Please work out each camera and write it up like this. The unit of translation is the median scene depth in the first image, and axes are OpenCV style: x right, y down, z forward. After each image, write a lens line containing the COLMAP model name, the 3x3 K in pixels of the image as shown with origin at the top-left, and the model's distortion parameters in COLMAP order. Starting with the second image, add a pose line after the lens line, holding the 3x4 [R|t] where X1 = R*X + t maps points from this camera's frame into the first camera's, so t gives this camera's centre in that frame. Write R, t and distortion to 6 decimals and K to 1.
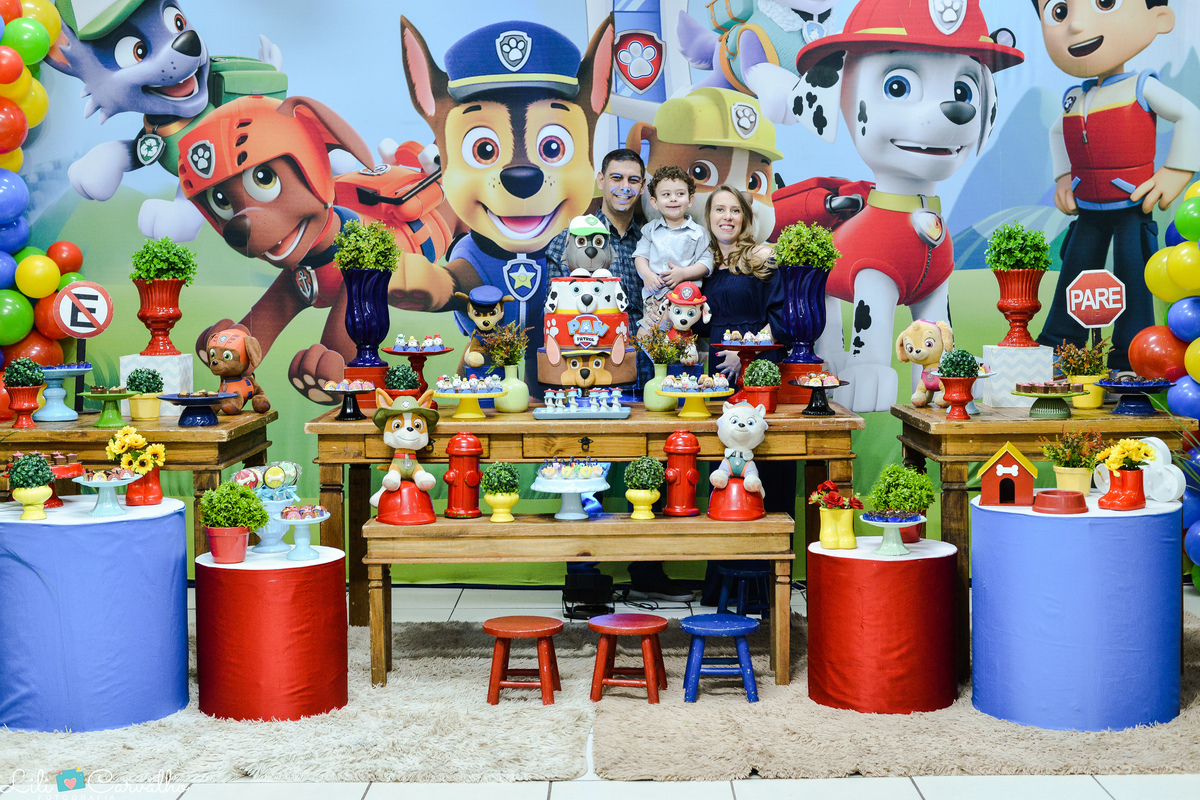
lens RADIAL K [[1728.3, 0, 600.0], [0, 1728.3, 400.0], [0, 0, 1]] dist [0.010229, -0.024889]
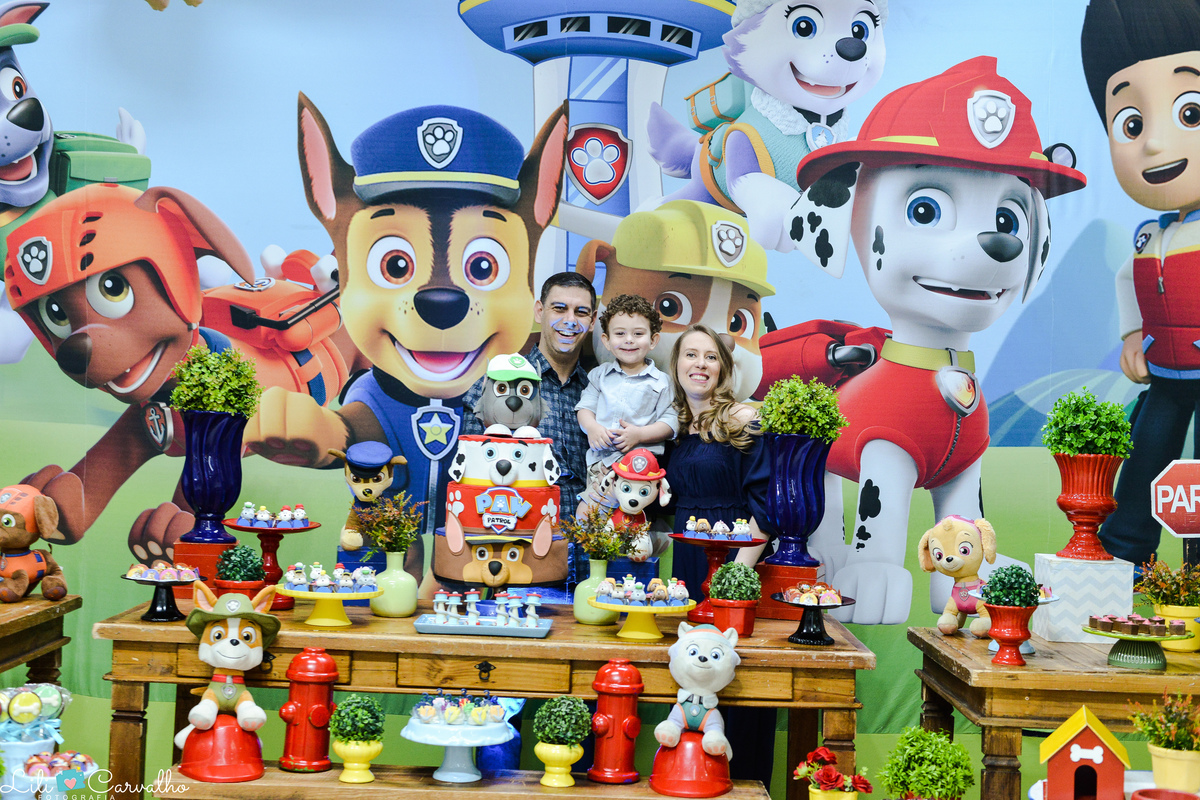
lens RADIAL K [[1728.3, 0, 600.0], [0, 1728.3, 400.0], [0, 0, 1]] dist [0.010229, -0.024889]
pose [[0.998873, 0.047052, 0.006281, 0.024027], [-0.046381, 0.995563, -0.081874, -0.024374], [-0.010105, 0.081491, 0.996623, 0.226075]]
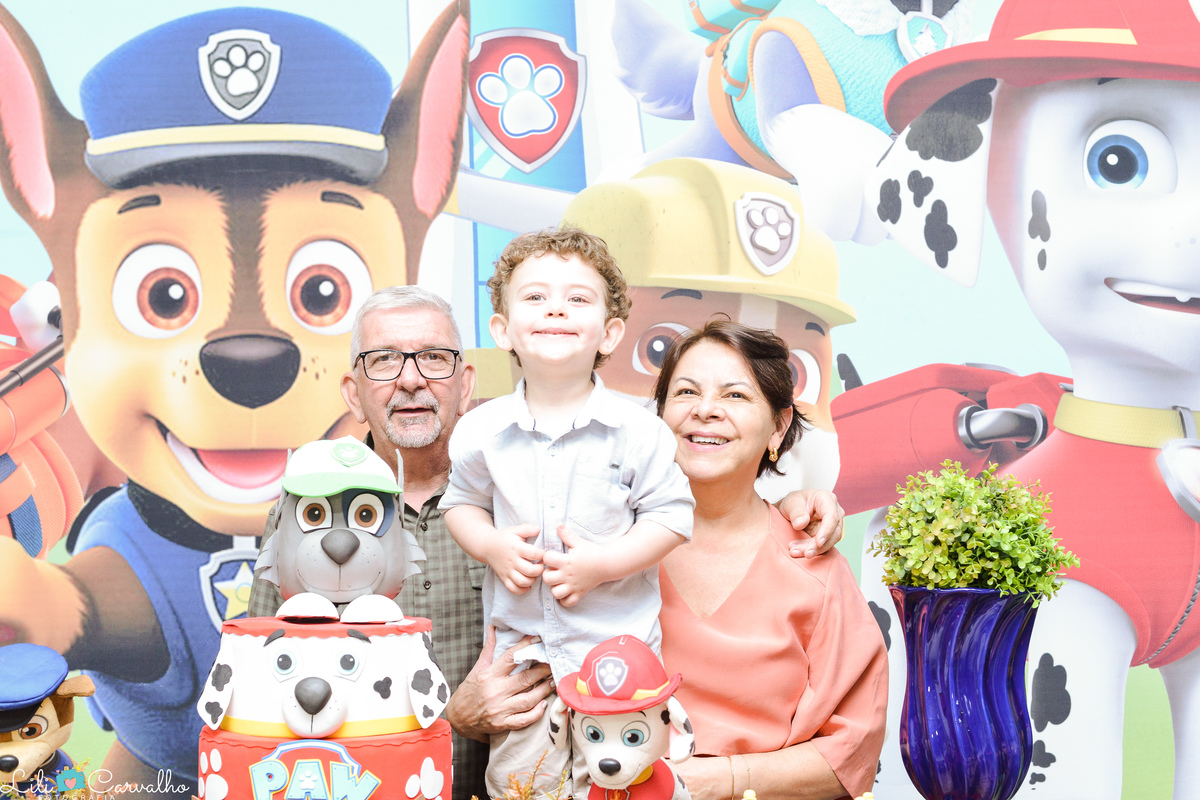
lens RADIAL K [[1728.3, 0, 600.0], [0, 1728.3, 400.0], [0, 0, 1]] dist [0.010229, -0.024889]
pose [[0.999768, 0.009072, 0.019540, 0.034086], [-0.006080, 0.988956, -0.148082, -0.056506], [-0.020668, 0.147929, 0.988782, 0.583306]]
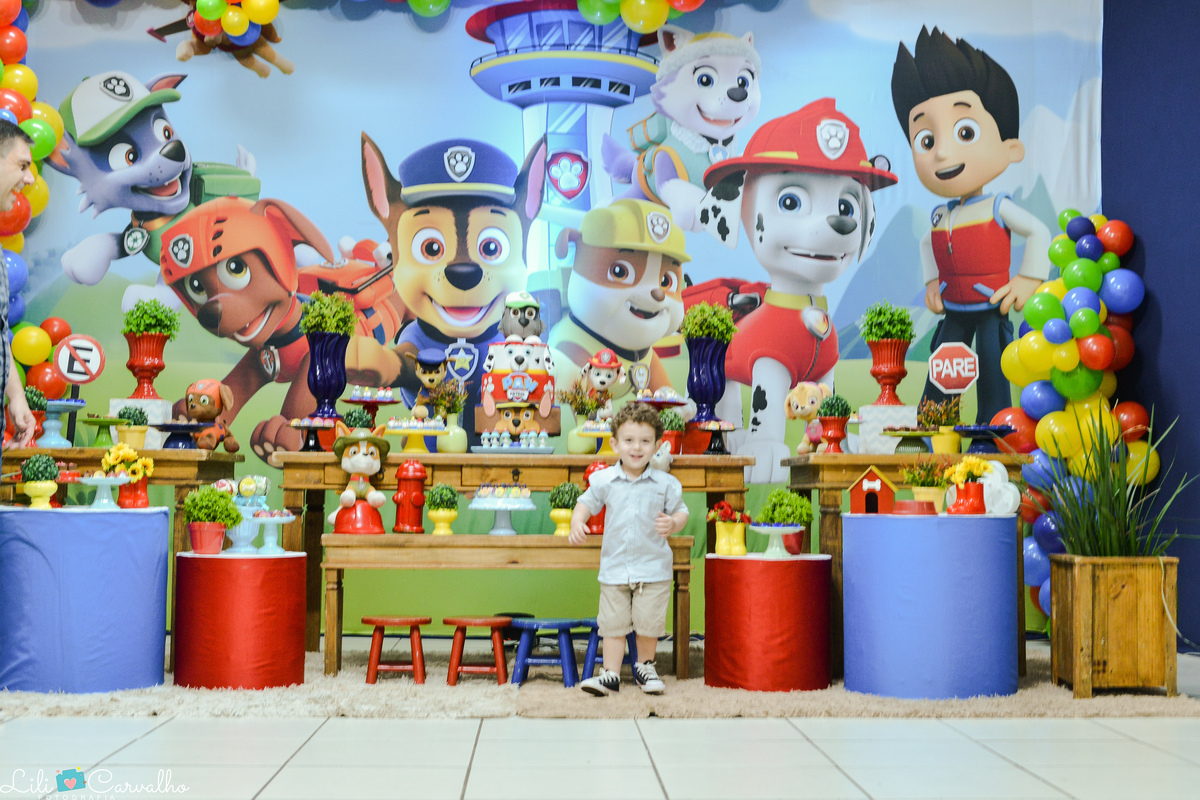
lens RADIAL K [[1728.3, 0, 600.0], [0, 1728.3, 400.0], [0, 0, 1]] dist [0.010229, -0.024889]
pose [[0.998899, 0.020360, 0.042275, -0.001731], [-0.014961, 0.992131, -0.124309, 0.097042], [-0.044473, 0.123539, 0.991343, -0.128484]]
